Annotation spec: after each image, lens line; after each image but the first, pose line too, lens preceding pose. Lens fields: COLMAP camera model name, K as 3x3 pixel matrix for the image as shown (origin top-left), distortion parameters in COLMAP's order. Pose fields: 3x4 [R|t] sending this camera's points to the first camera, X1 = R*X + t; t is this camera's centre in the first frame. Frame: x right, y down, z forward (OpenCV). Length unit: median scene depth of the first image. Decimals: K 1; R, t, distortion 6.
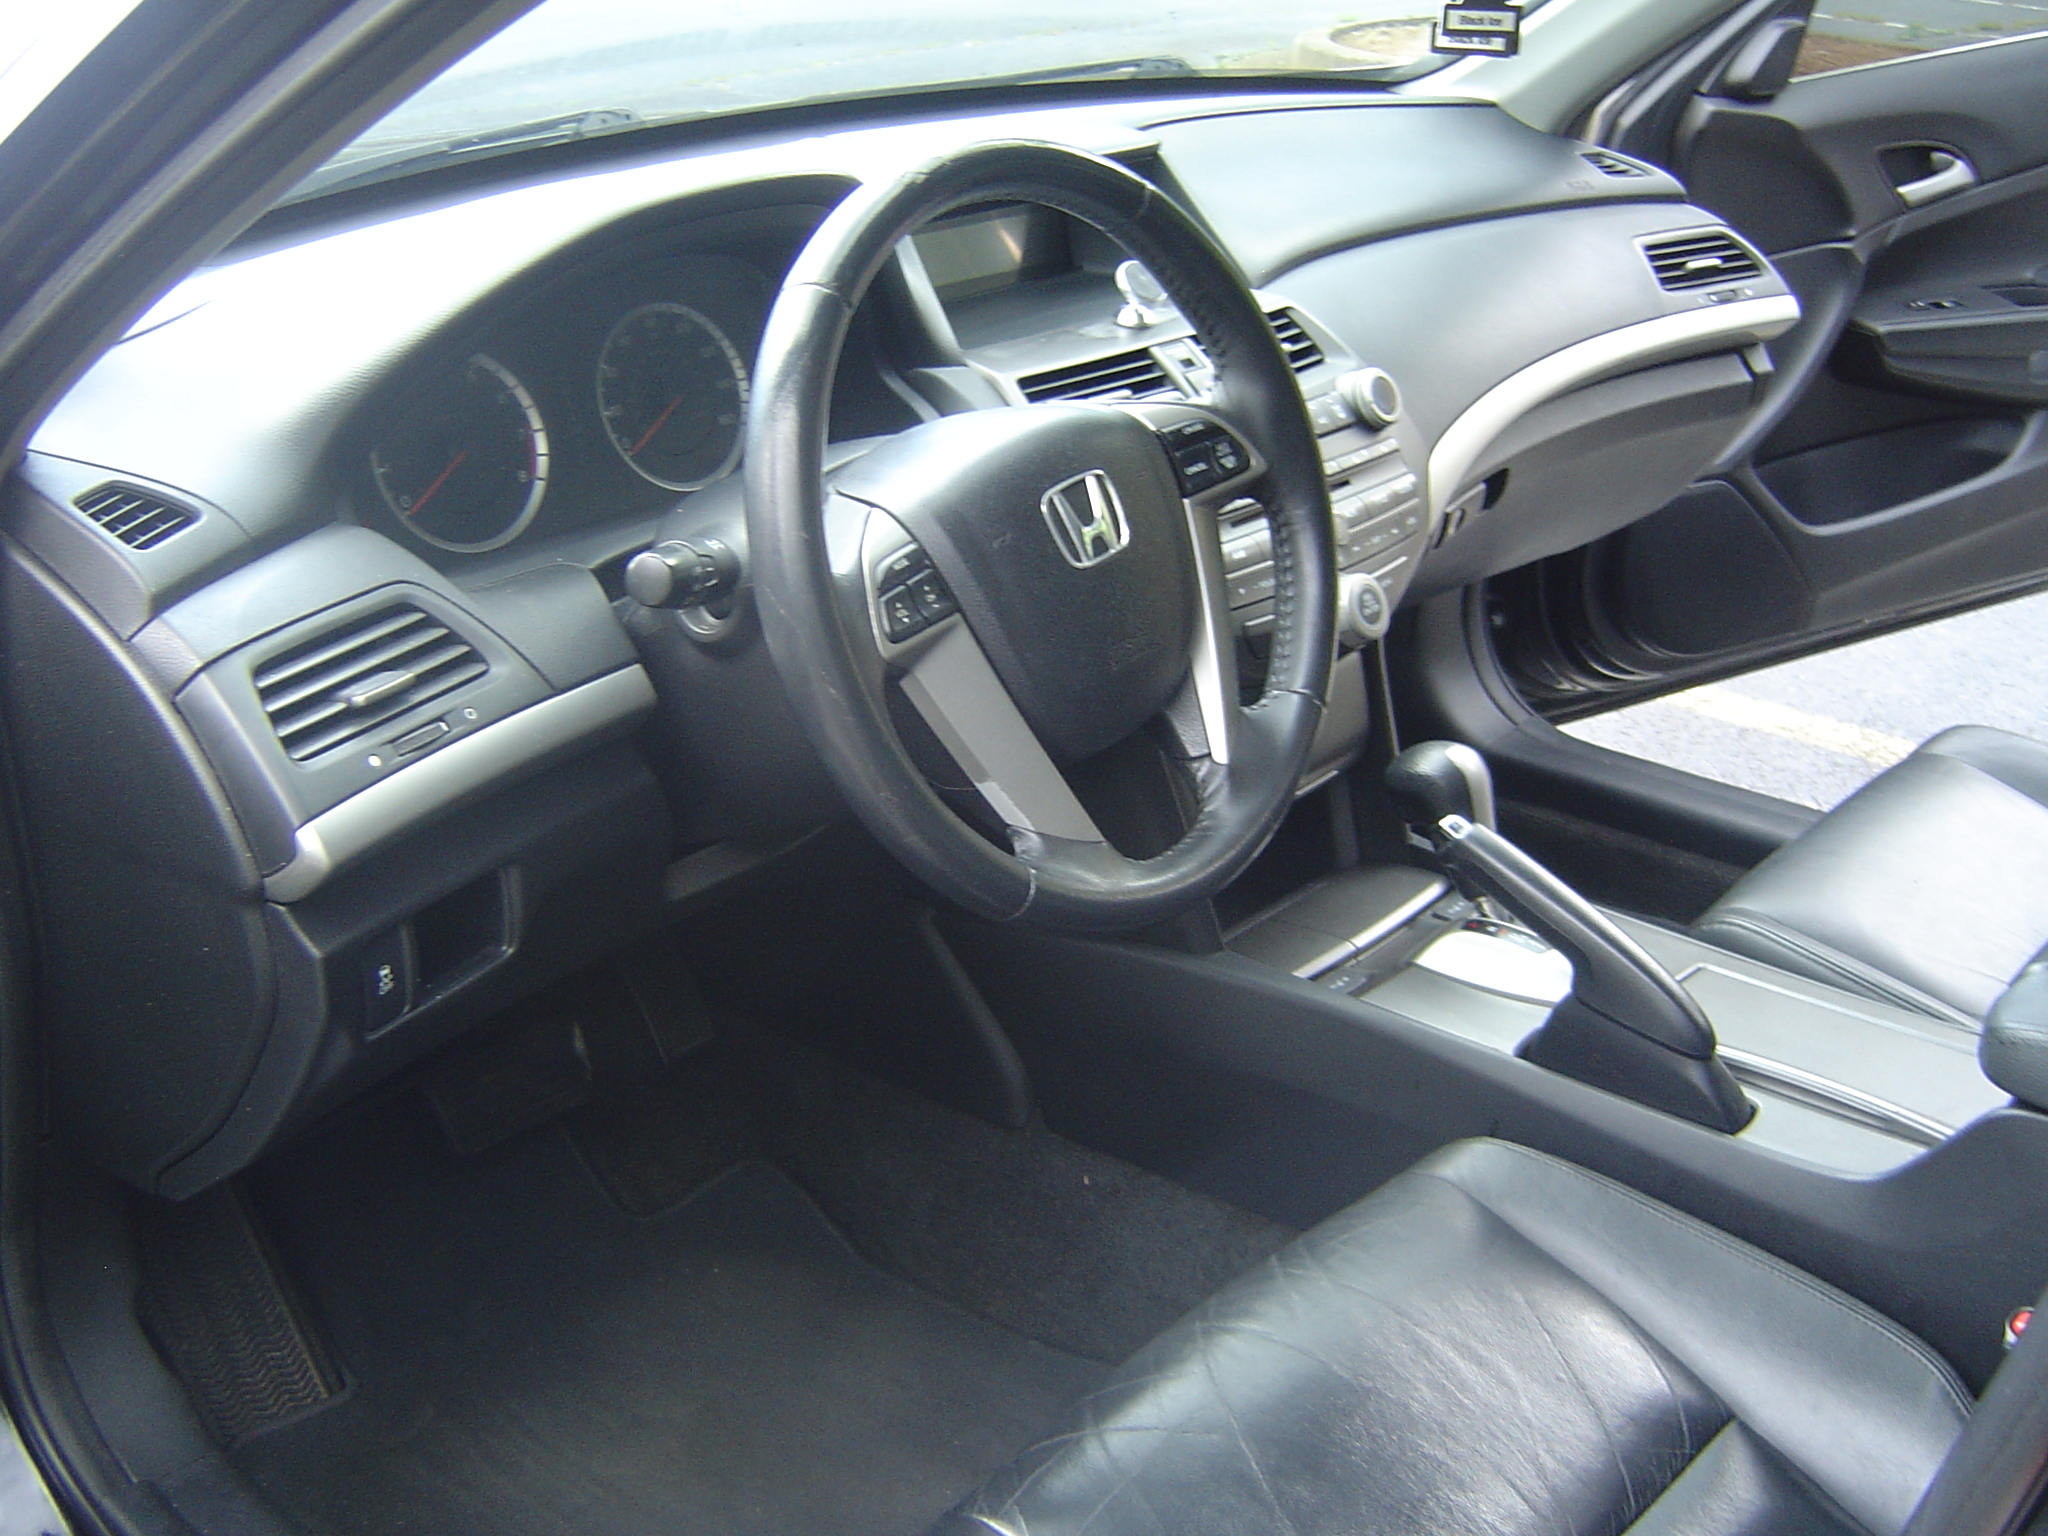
lens RADIAL K [[2353.1, 0, 996.8], [0, 2353.1, 776.3], [0, 0, 1]] dist [-0.138126, 0.009605]
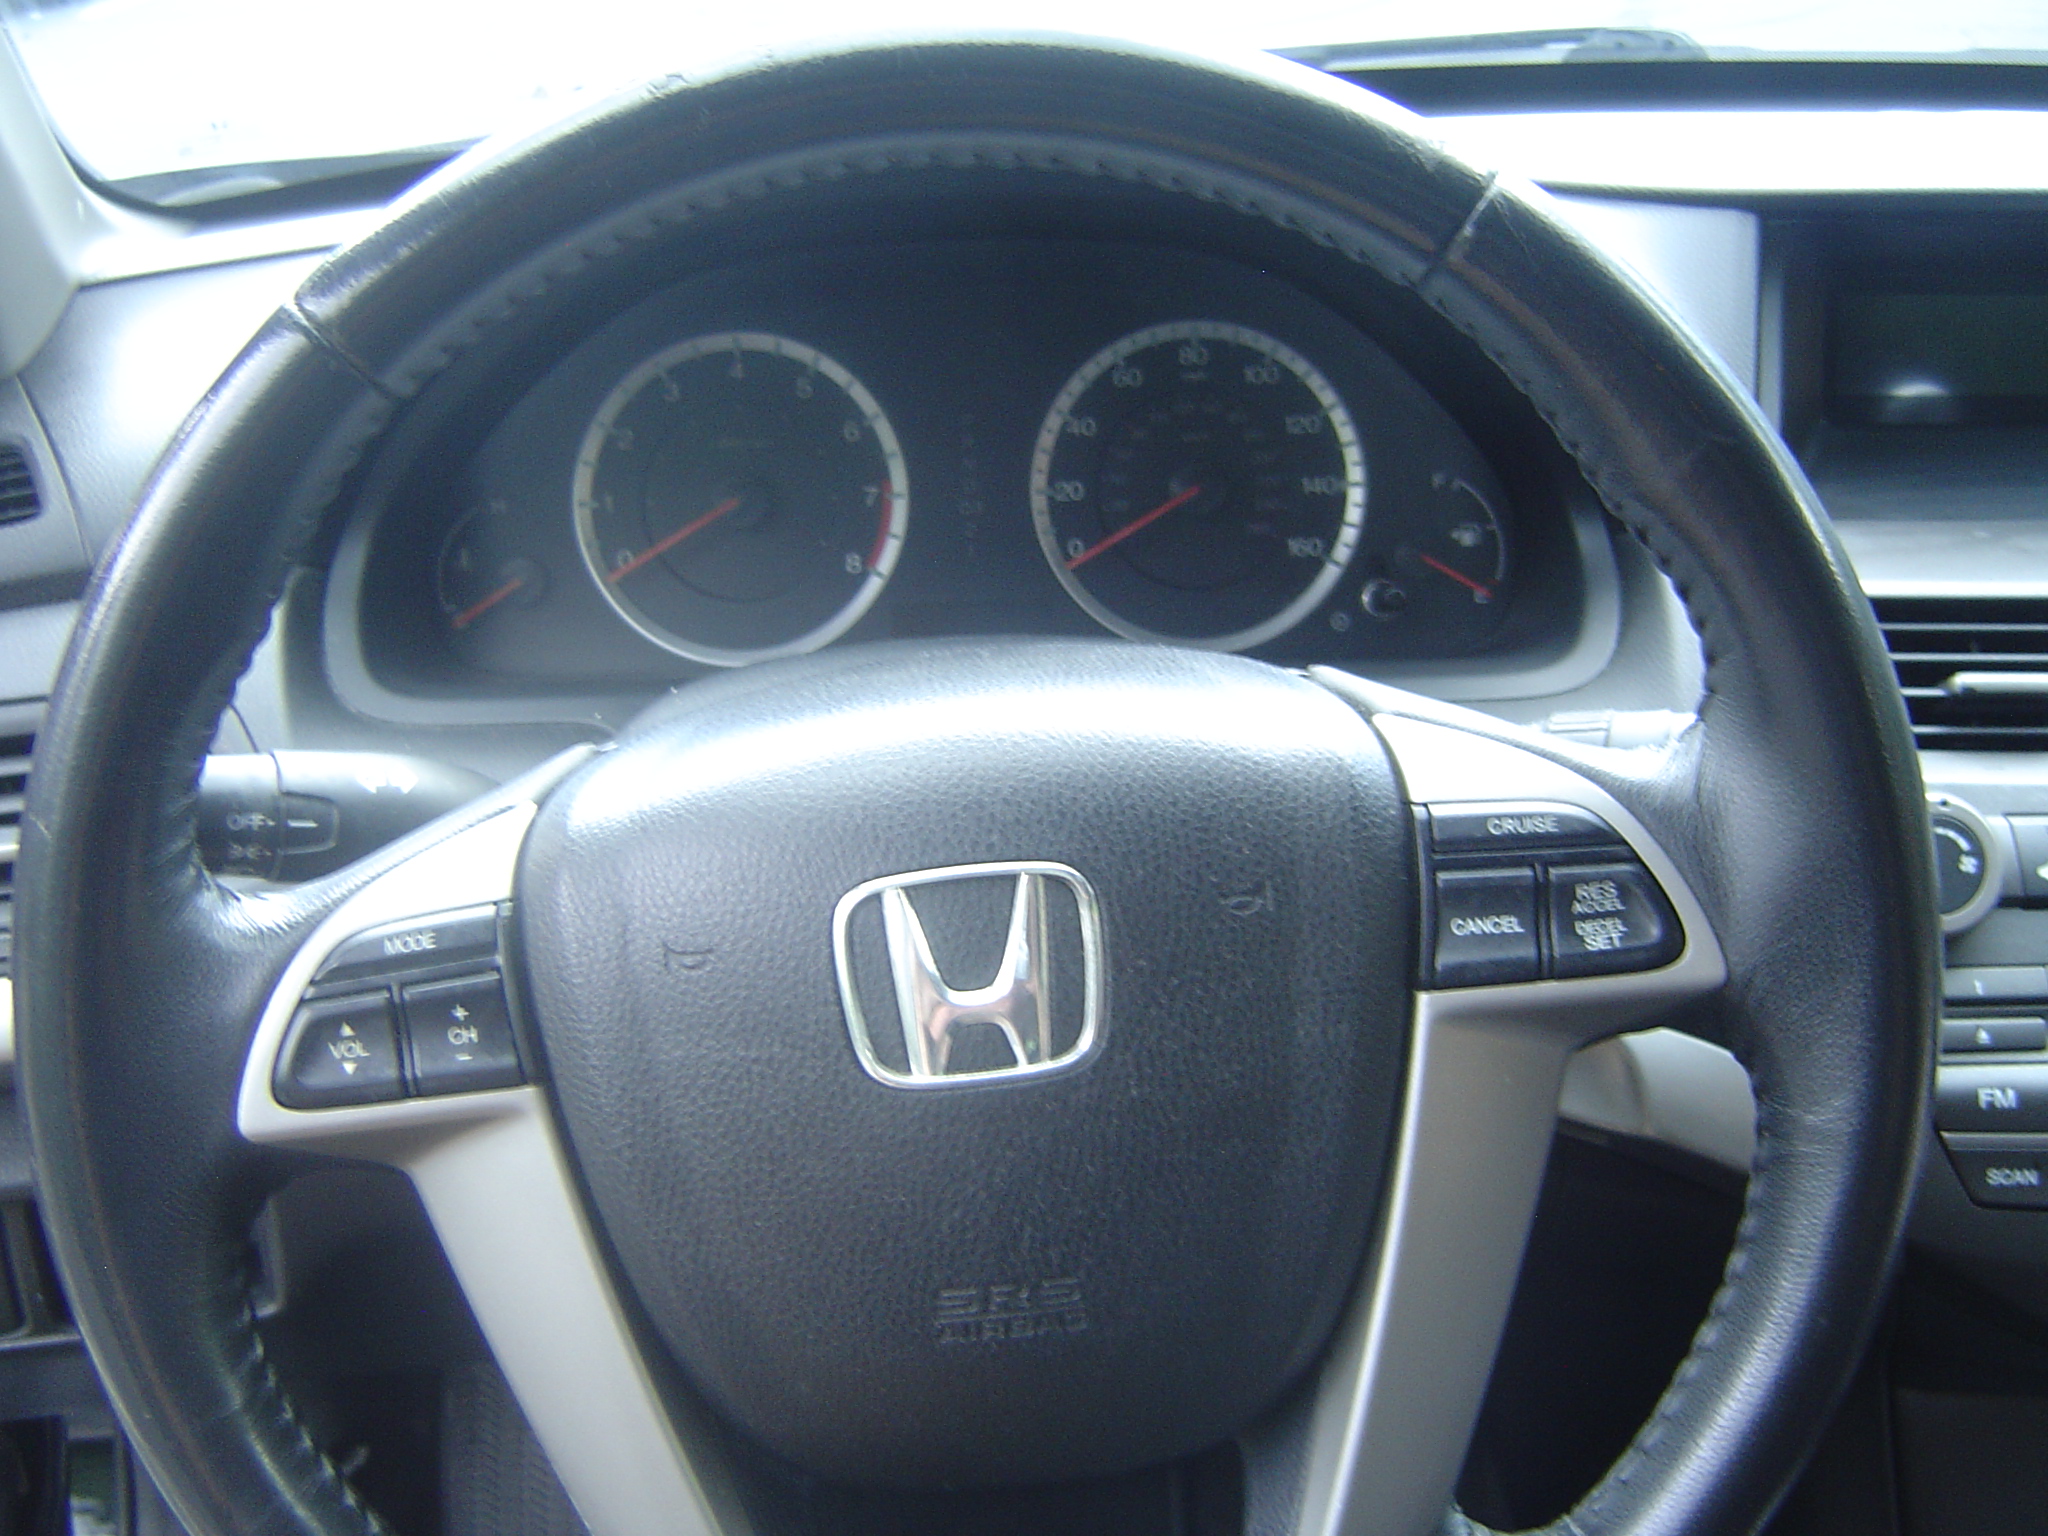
lens RADIAL K [[2353.1, 0, 996.8], [0, 2353.1, 776.3], [0, 0, 1]] dist [-0.138126, 0.009605]
pose [[0.672066, 0.279769, -0.685607, 0.247427], [-0.271932, 0.954435, 0.122906, -0.154487], [0.688753, 0.103837, 0.717521, 0.567830]]
